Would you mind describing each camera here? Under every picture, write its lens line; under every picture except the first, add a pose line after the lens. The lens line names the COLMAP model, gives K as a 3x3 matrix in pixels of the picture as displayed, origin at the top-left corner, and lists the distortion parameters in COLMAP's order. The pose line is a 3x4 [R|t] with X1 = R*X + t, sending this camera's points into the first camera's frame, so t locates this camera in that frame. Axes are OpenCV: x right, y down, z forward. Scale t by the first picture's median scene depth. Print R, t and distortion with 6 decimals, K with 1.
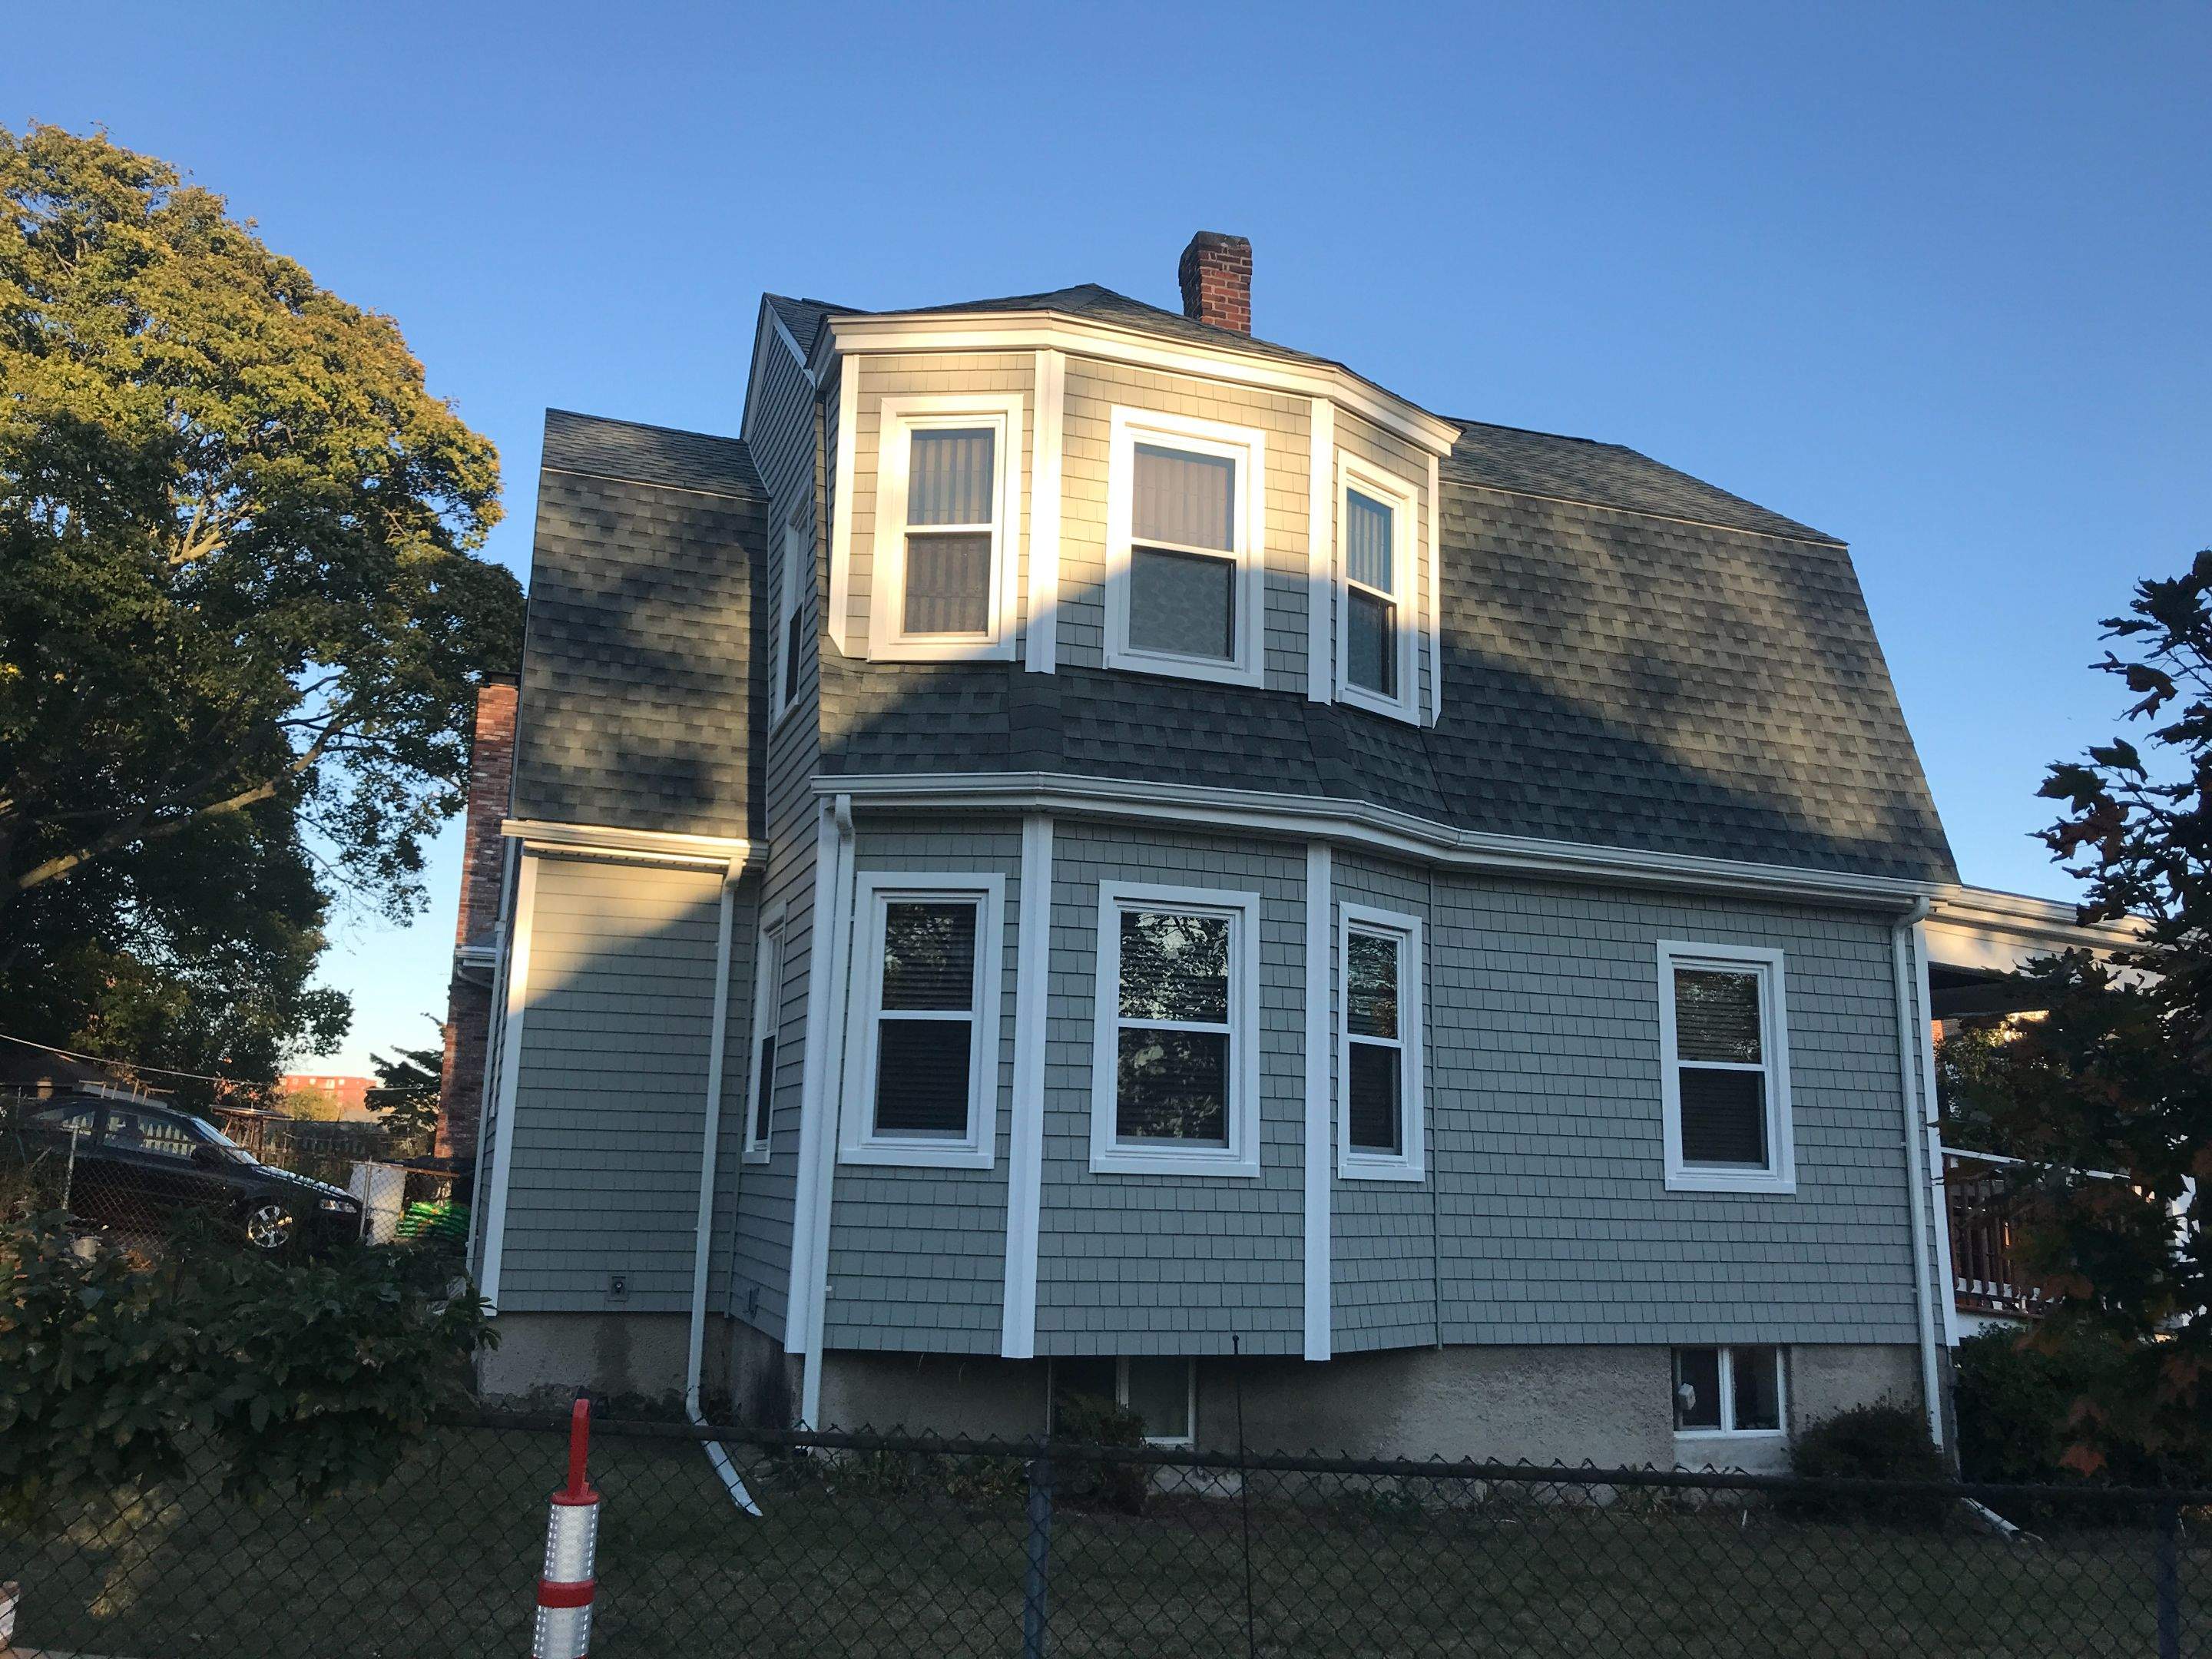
lens RADIAL K [[1813.3, 0, 1097.0], [0, 1813.3, 832.4], [0, 0, 1]] dist [0.029357, -0.045762]
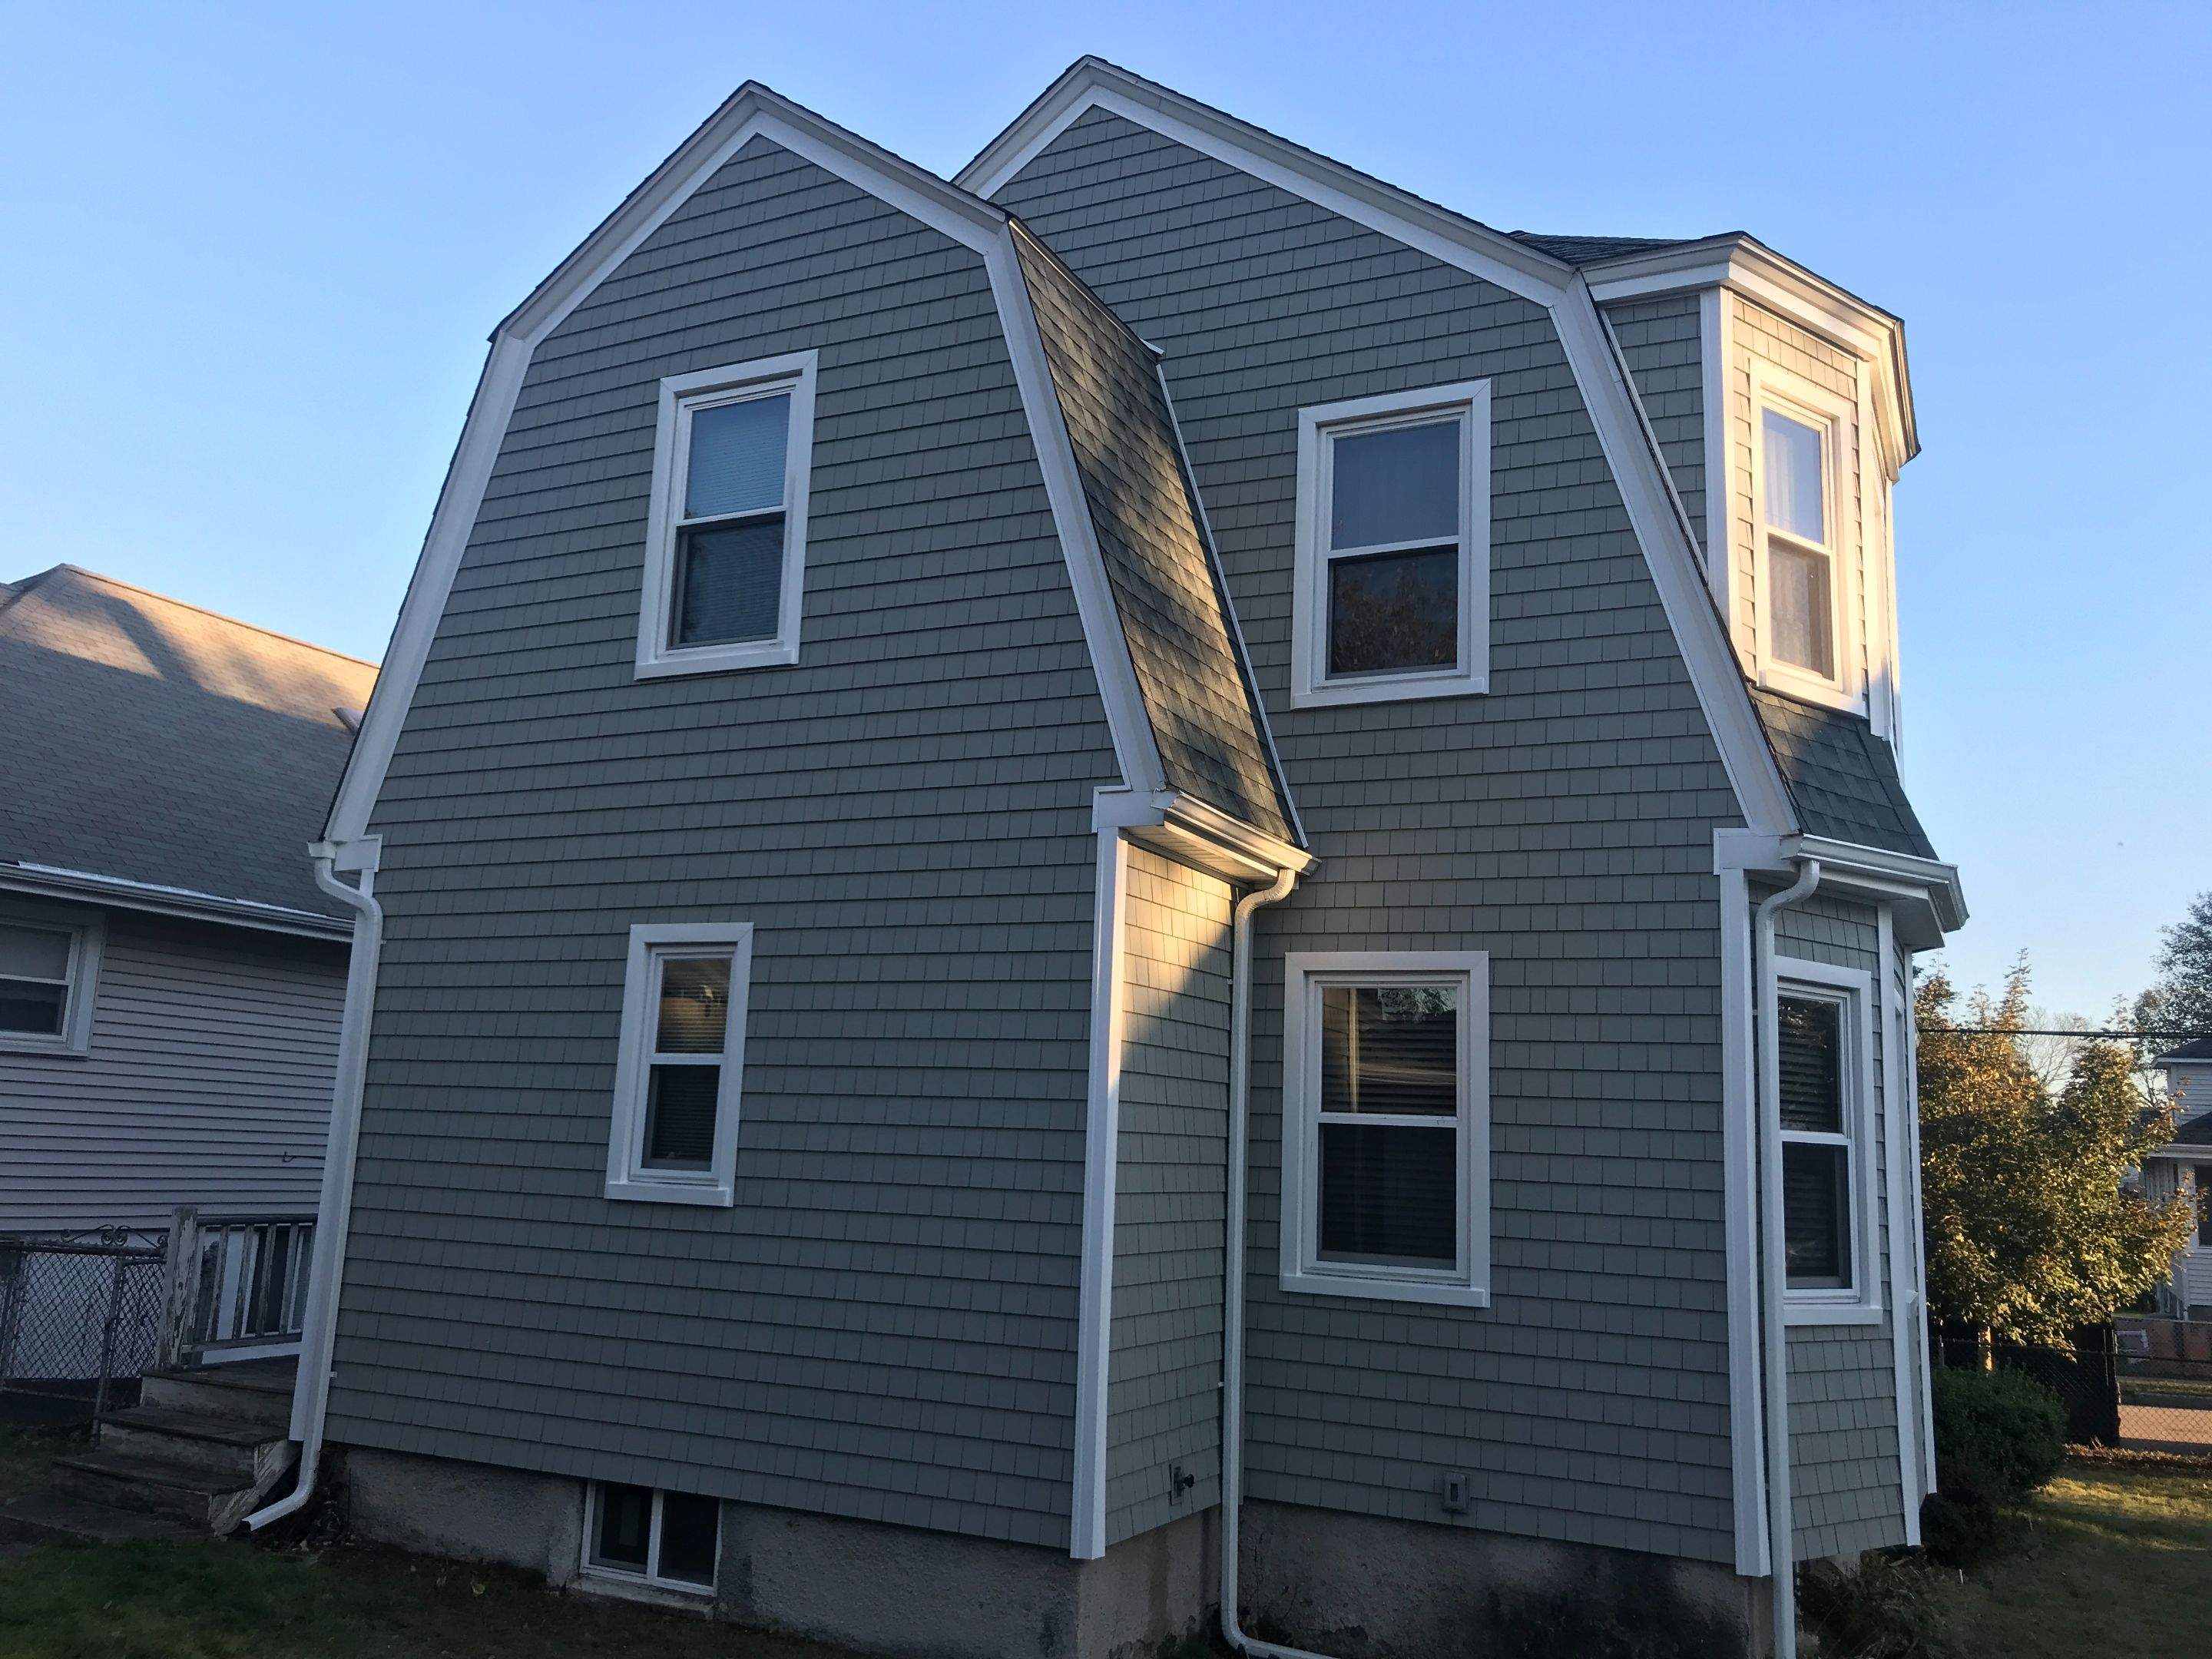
lens RADIAL K [[1813.3, 0, 1104.7], [0, 1813.3, 831.3], [0, 0, 1]] dist [0.029357, -0.045762]
pose [[0.729322, 0.122658, 0.673086, -0.800260], [-0.152846, 0.988144, -0.014456, 0.022220], [-0.666879, -0.092336, 0.739423, 0.550323]]
